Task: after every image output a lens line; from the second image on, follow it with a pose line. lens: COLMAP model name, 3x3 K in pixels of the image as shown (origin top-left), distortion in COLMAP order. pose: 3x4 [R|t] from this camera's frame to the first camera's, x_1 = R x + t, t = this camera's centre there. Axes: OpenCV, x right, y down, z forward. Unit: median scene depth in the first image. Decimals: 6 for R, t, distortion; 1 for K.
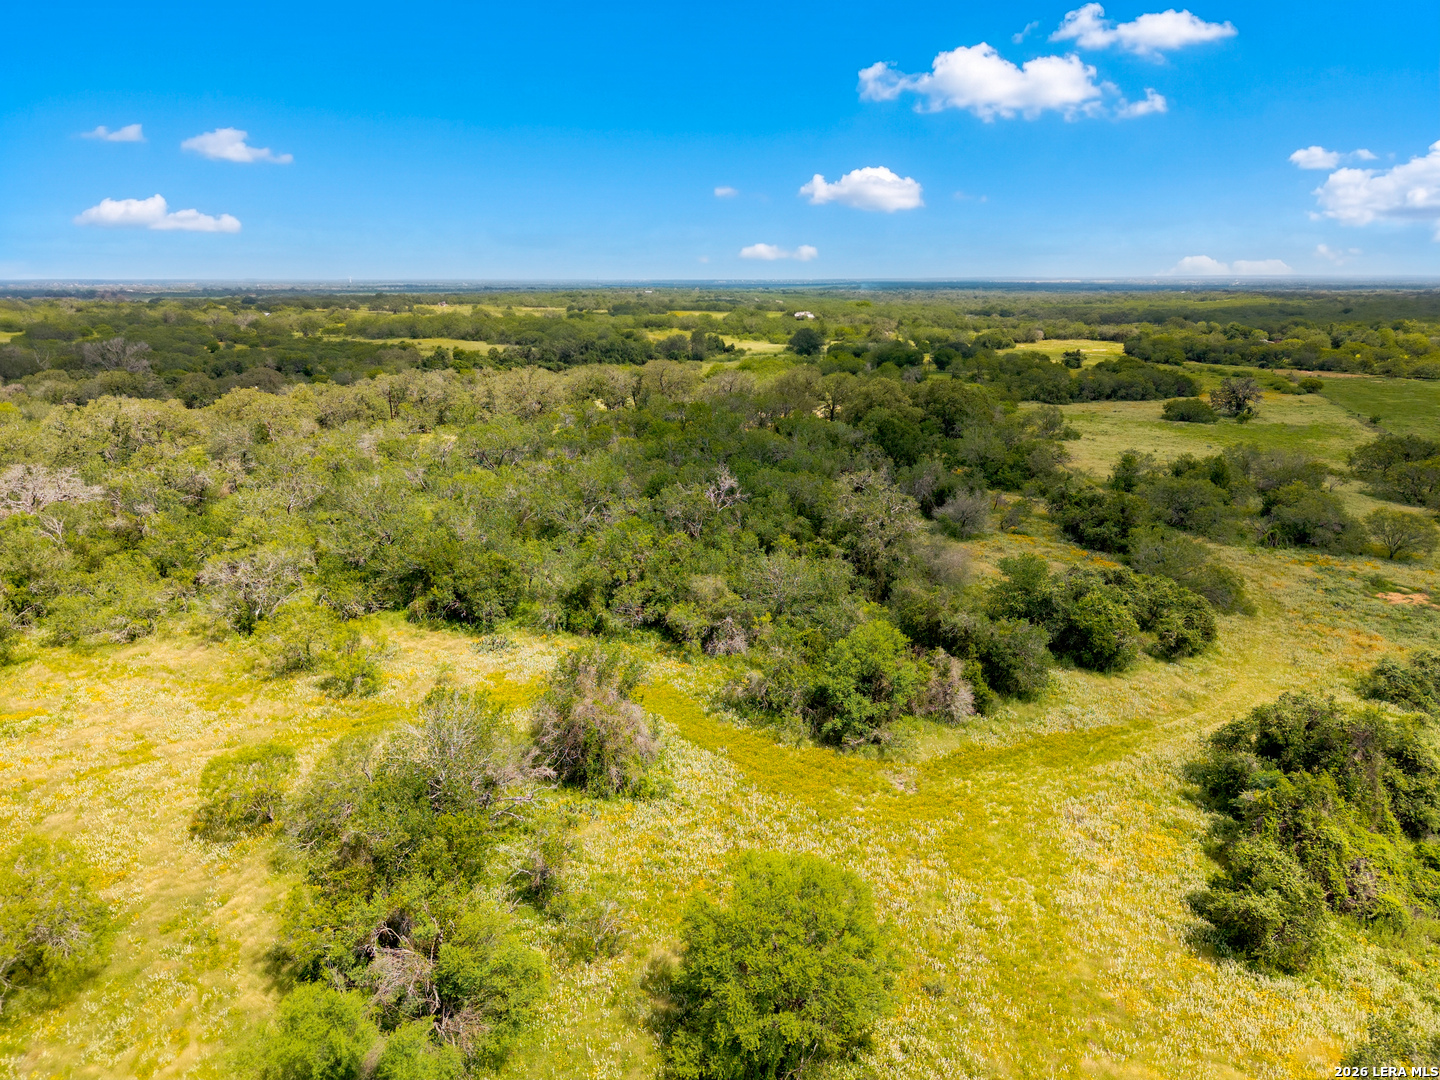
lens RADIAL K [[1001.7, 0, 716.5], [0, 1001.7, 554.9], [0, 0, 1]] dist [0.040412, -0.051735]
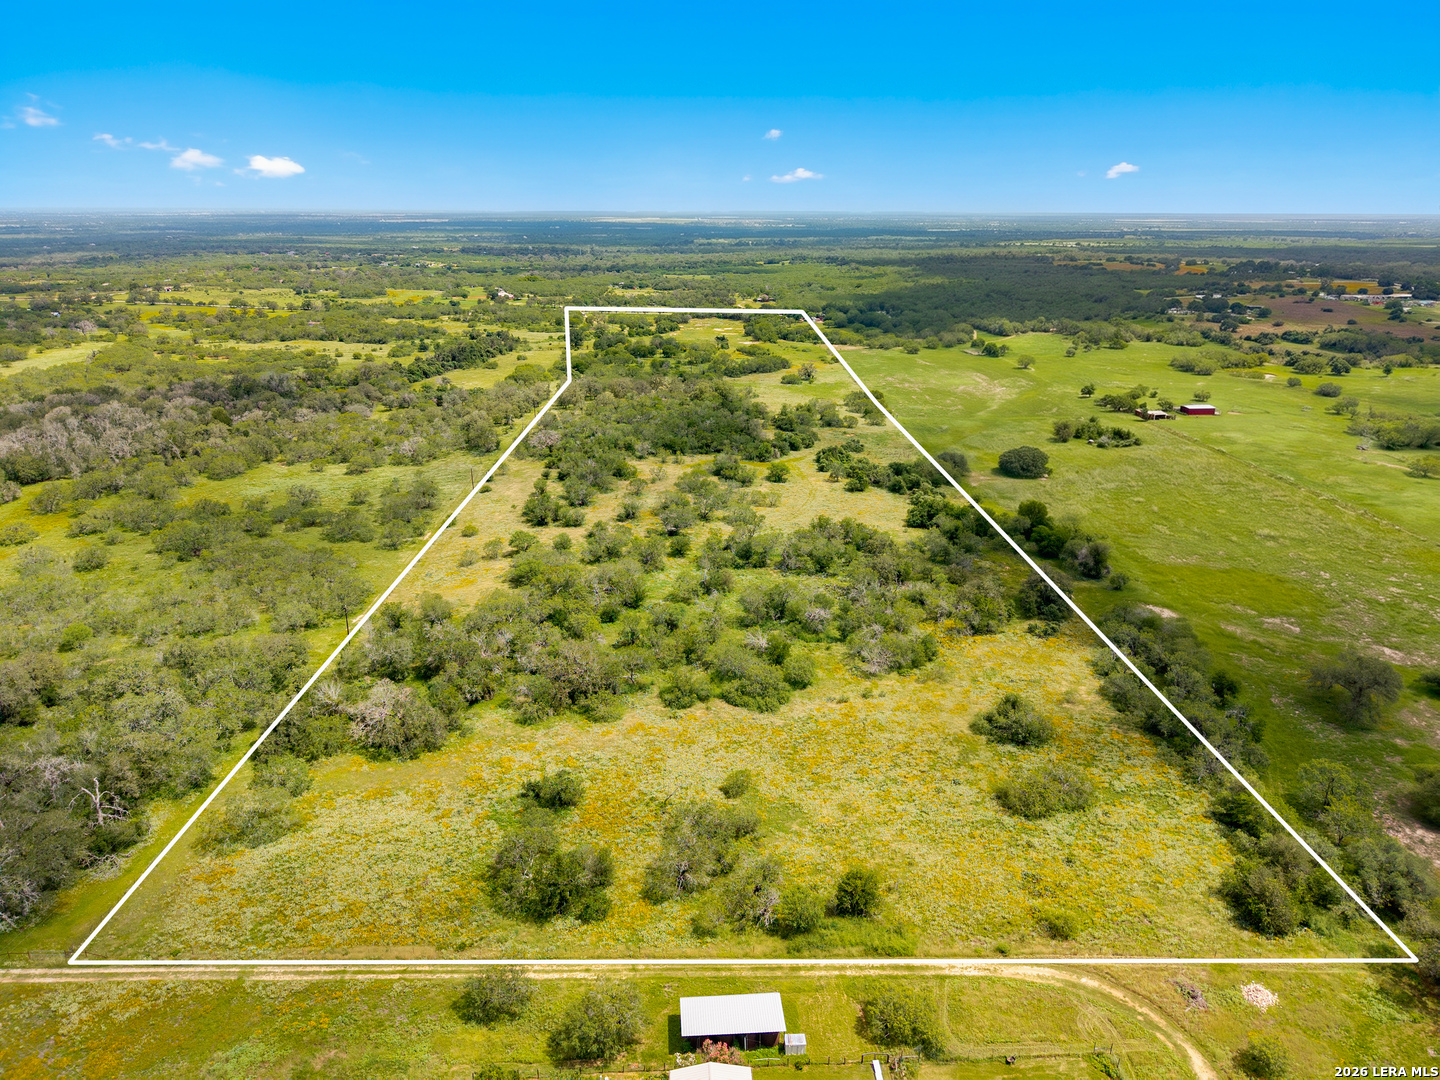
lens RADIAL K [[973.7, 0, 746.4], [0, 973.7, 503.1], [0, 0, 1]] dist [-0.001449, -0.001441]
pose [[0.911772, -0.109269, 0.395894, -1.693128], [0.101406, 0.994008, 0.040806, 0.134893], [-0.397981, 0.002940, 0.917389, -3.177163]]
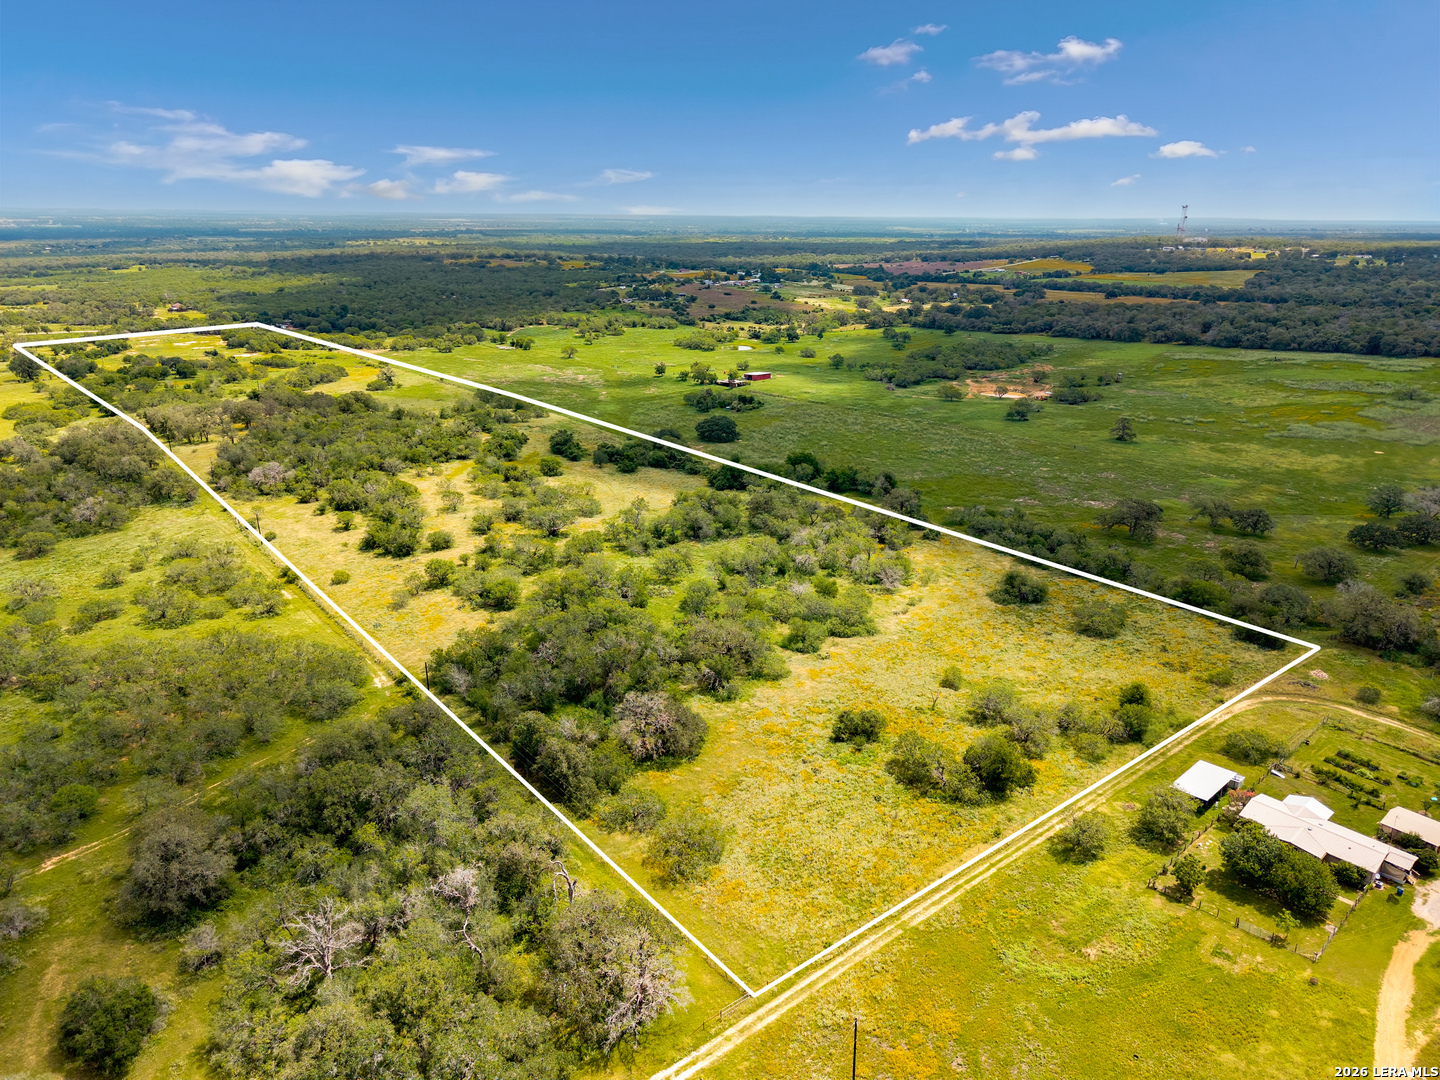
lens RADIAL K [[973.7, 0, 746.4], [0, 973.7, 503.1], [0, 0, 1]] dist [-0.001449, -0.001441]
pose [[0.460867, -0.243833, 0.853315, -2.995299], [0.229466, 0.961559, 0.150831, -0.074497], [-0.857290, 0.126294, 0.499102, -2.257521]]
